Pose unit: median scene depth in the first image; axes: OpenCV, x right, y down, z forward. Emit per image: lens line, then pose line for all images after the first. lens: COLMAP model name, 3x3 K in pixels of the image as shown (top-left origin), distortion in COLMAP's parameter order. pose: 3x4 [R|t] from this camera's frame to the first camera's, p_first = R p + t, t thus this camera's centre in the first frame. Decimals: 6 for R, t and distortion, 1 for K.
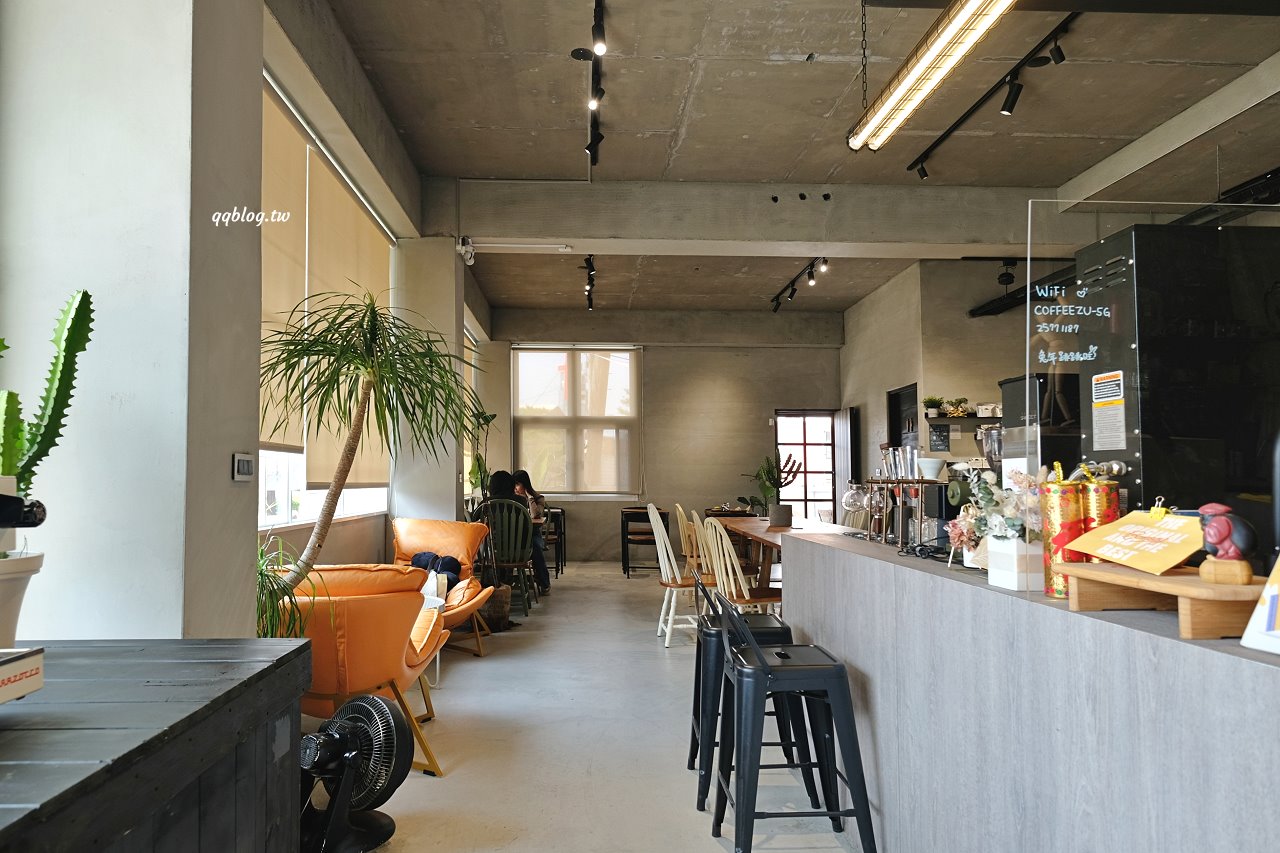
lens RADIAL K [[800.3, 0, 560.9], [0, 800.3, 438.8], [0, 0, 1]] dist [0.003681, 0.000854]
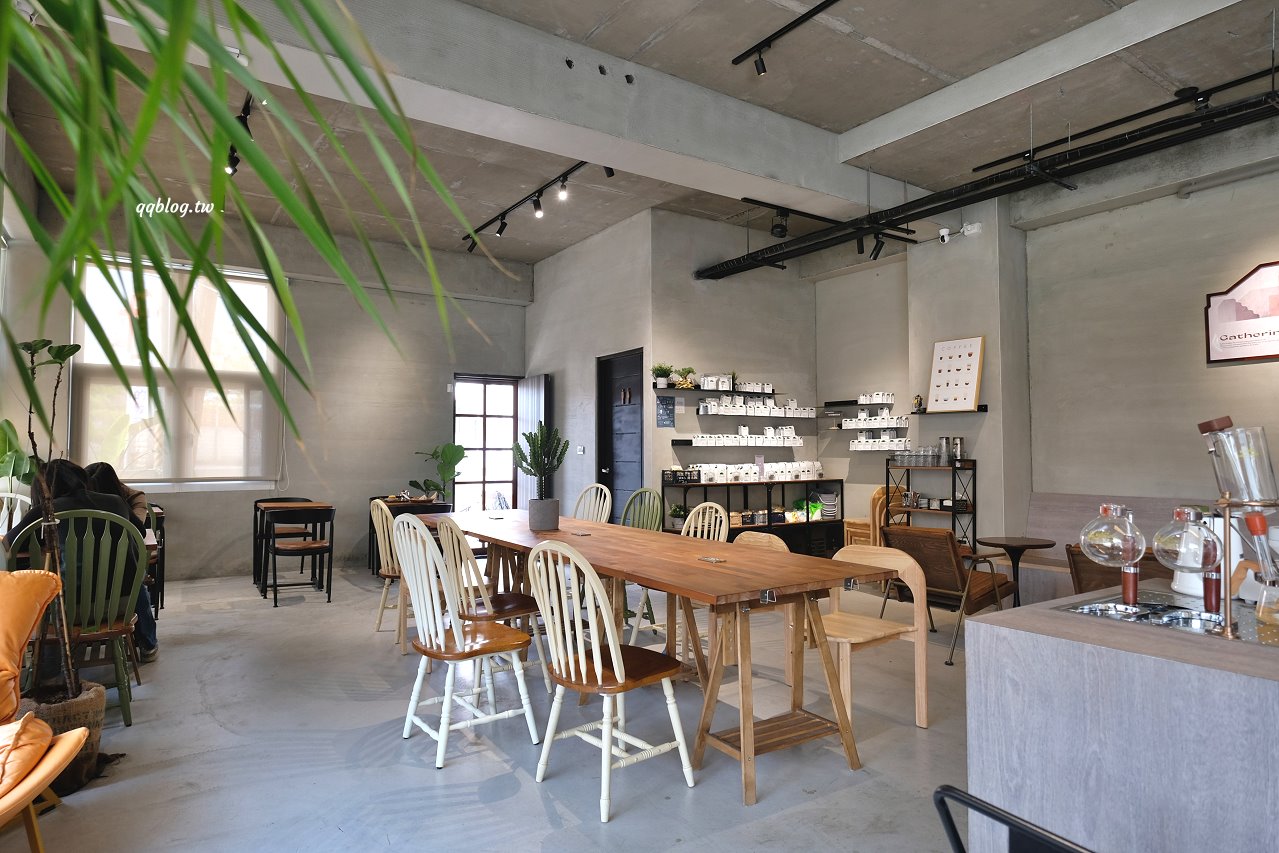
lens RADIAL K [[832.9, 0, 637.1], [0, 832.9, 402.8], [0, 0, 1]] dist [0.002559, 0.000044]
pose [[0.845436, 0.027173, 0.533385, -0.062259], [-0.022601, 0.999630, -0.015103, 0.005342], [-0.533598, 0.000714, 0.845738, 0.360953]]
